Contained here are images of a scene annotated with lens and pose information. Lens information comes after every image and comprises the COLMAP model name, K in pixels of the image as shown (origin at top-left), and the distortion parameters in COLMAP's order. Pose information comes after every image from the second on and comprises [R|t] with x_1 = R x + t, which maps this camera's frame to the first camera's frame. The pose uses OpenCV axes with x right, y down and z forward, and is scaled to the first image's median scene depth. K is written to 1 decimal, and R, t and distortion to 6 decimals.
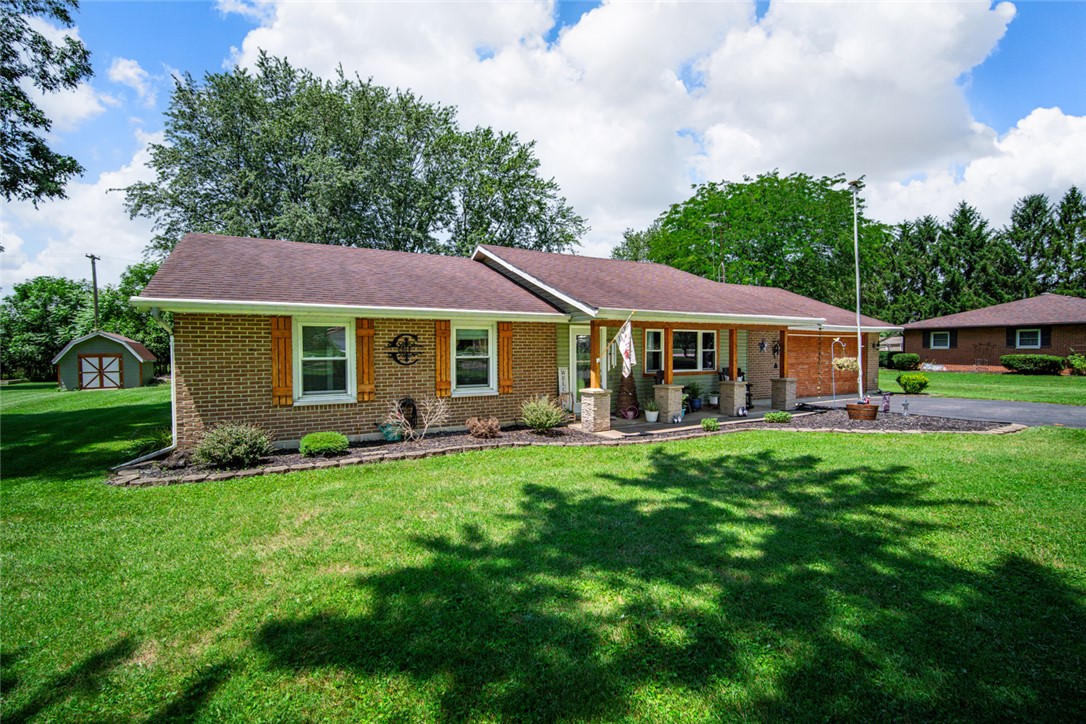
lens RADIAL K [[486.6, 0, 545.5], [0, 486.6, 363.4], [0, 0, 1]] dist [0.000432, 0.000171]
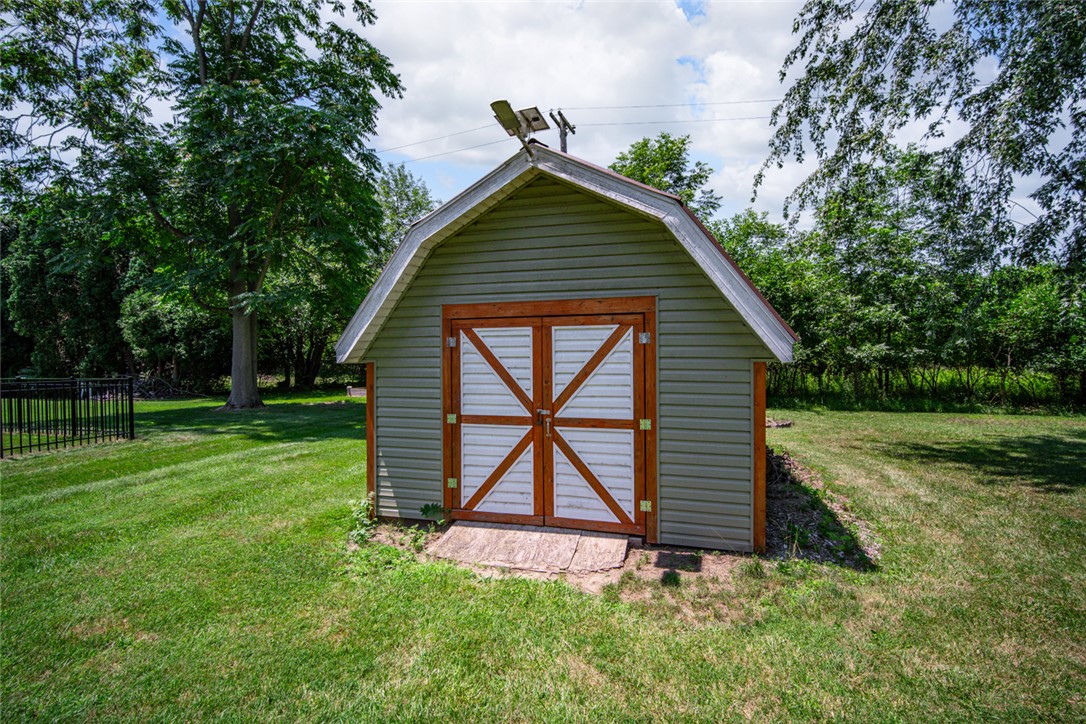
lens RADIAL K [[486.6, 0, 543.6], [0, 486.6, 360.5], [0, 0, 1]] dist [0.000432, 0.000171]
pose [[0.693535, 0.018014, -0.720198, -0.801374], [-0.018477, 0.999803, 0.007214, -0.002242], [0.720186, 0.008304, 0.693731, 0.892176]]
